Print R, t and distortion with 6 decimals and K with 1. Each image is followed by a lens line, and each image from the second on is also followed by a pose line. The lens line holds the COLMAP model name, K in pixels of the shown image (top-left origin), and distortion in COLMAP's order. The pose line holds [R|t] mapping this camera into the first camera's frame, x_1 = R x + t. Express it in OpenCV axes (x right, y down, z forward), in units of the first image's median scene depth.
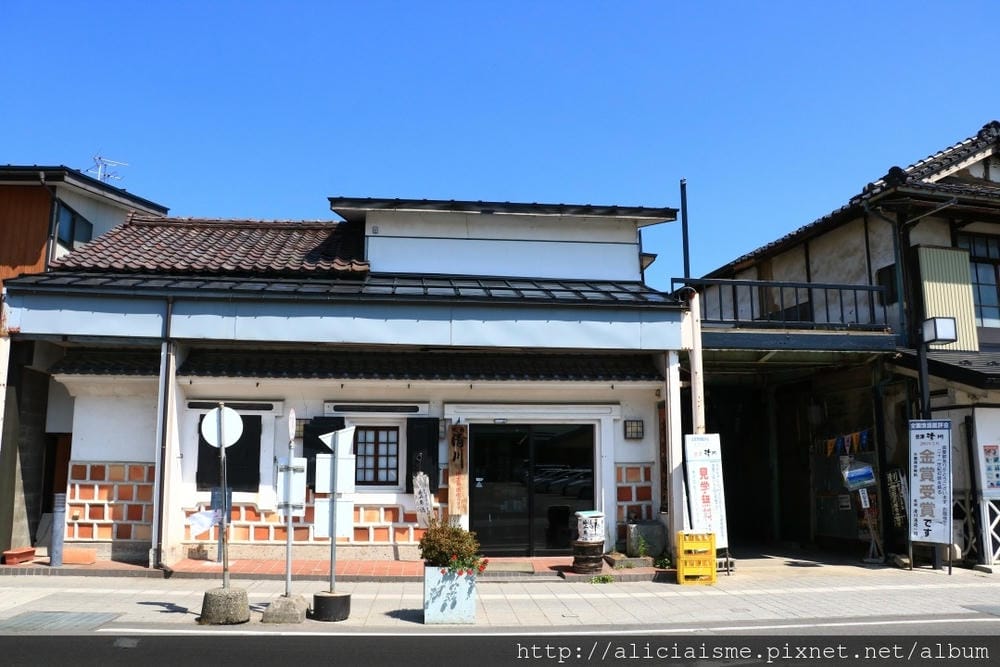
lens RADIAL K [[820.3, 0, 499.8], [0, 820.3, 332.8], [0, 0, 1]] dist [-0.112636, 0.014396]
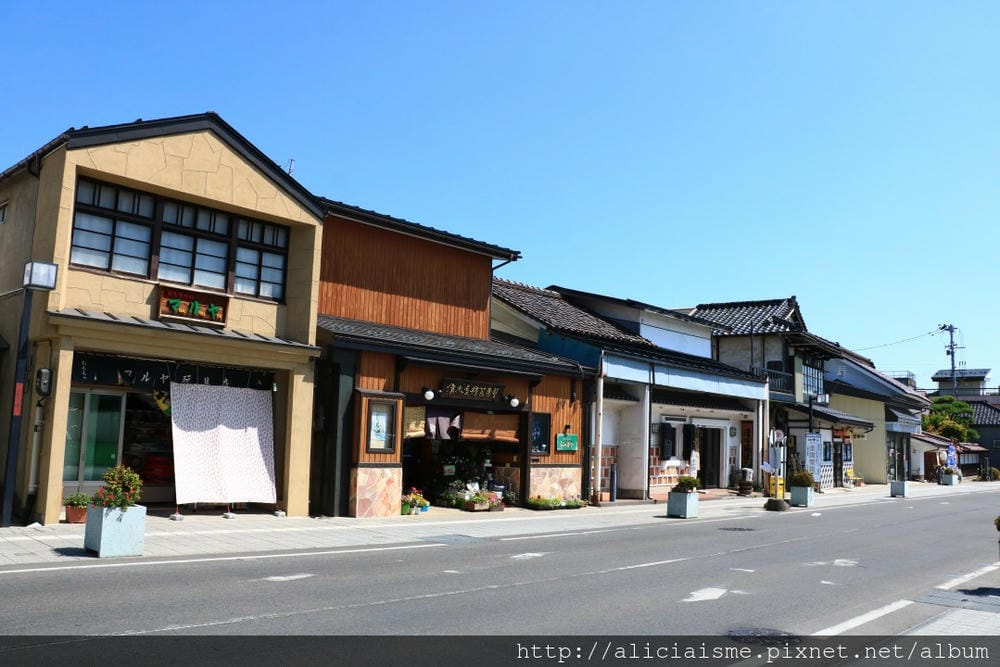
lens RADIAL K [[820.3, 0, 502.7], [0, 820.3, 327.4], [0, 0, 1]] dist [-0.112636, 0.014396]
pose [[0.757660, 0.115098, 0.642420, -1.811428], [-0.141129, 0.989931, -0.010913, -0.051802], [-0.637208, -0.082396, 0.766275, -0.272059]]
